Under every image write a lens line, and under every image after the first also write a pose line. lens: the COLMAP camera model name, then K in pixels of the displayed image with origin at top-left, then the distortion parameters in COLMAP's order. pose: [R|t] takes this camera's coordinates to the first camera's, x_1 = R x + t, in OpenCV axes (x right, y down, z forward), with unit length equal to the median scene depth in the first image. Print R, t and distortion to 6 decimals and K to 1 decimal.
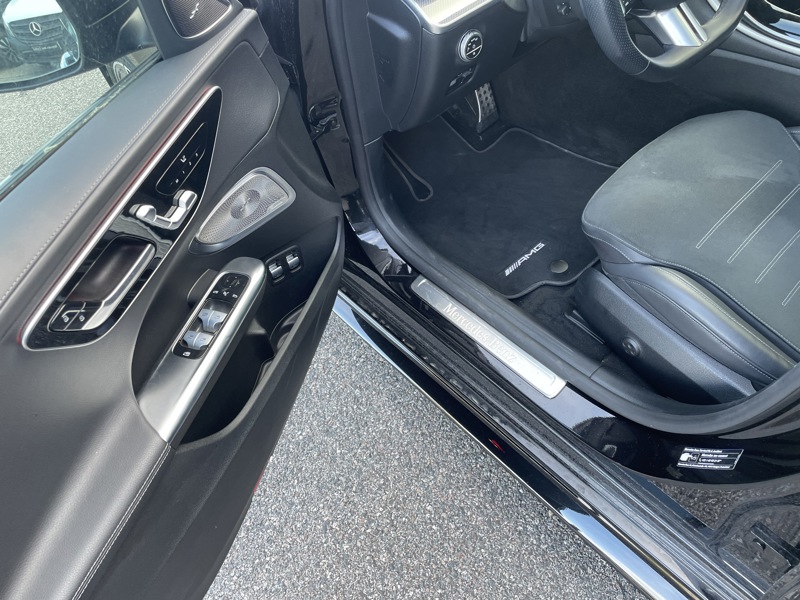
lens RADIAL K [[610.5, 0, 404.0], [0, 610.5, 291.1], [0, 0, 1]] dist [0.115371, -0.159168]
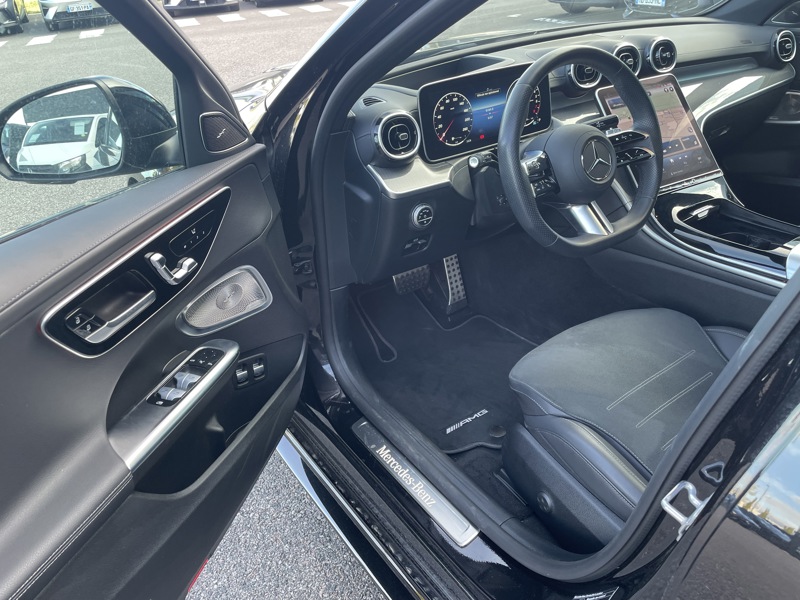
lens RADIAL K [[610.5, 0, 404.0], [0, 610.5, 291.1], [0, 0, 1]] dist [0.115371, -0.159168]
pose [[0.989341, 0.136206, -0.051491, 0.123044], [-0.145611, 0.922936, -0.356352, 0.140373], [-0.001014, 0.360051, 0.932932, -0.054775]]
